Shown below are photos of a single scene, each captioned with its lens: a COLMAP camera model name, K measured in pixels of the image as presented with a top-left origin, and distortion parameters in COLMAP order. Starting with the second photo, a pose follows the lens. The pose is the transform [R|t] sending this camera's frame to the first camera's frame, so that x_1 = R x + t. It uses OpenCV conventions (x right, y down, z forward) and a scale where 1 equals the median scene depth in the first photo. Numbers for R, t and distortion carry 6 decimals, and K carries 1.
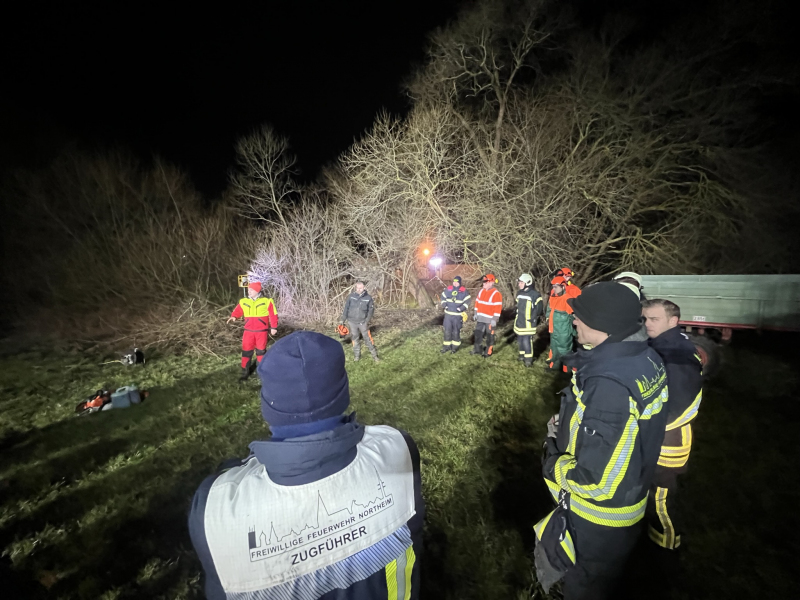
lens RADIAL K [[316.3, 0, 400.8], [0, 316.3, 299.0], [0, 0, 1]] dist [-0.001990, 0.000225]
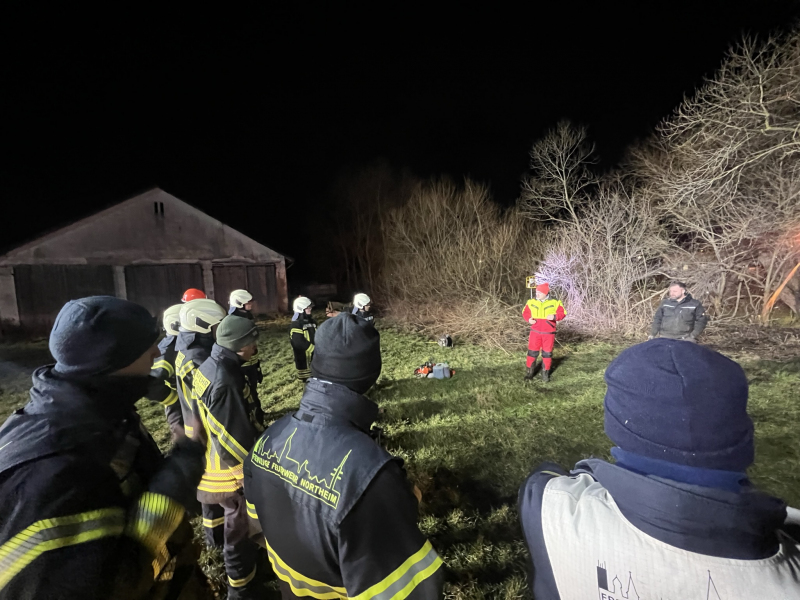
lens RADIAL K [[316.3, 0, 400.9], [0, 316.3, 298.9], [0, 0, 1]] dist [-0.001990, 0.000225]
pose [[0.668624, 0.041934, -0.742418, -0.018066], [-0.046830, 0.998801, 0.014240, 0.002594], [0.742125, 0.025246, 0.669786, 0.001562]]
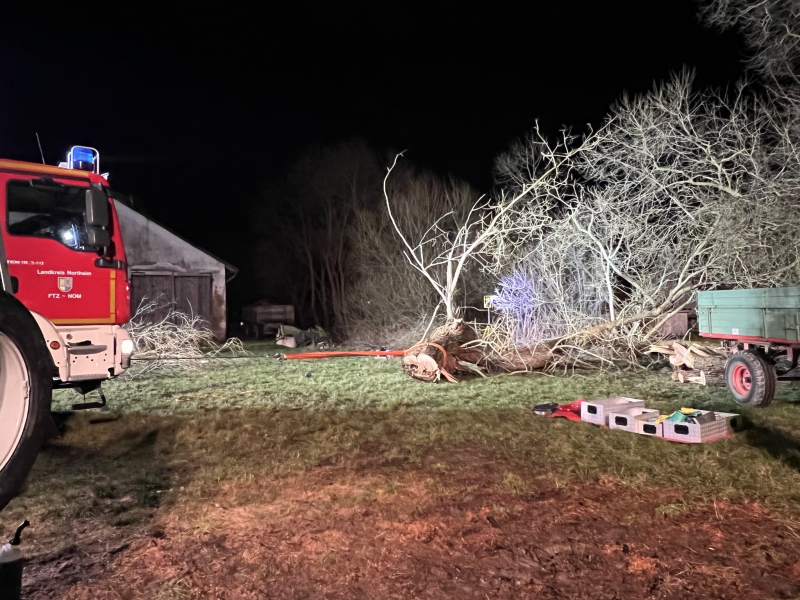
lens RADIAL K [[586.6, 0, 395.5], [0, 586.6, 302.5], [0, 0, 1]] dist [-0.026565, 0.000283]
pose [[0.631276, 0.008066, -0.775516, 0.864360], [-0.080342, 0.995246, -0.055048, 0.081767], [0.771386, 0.097057, 0.628923, -0.416653]]
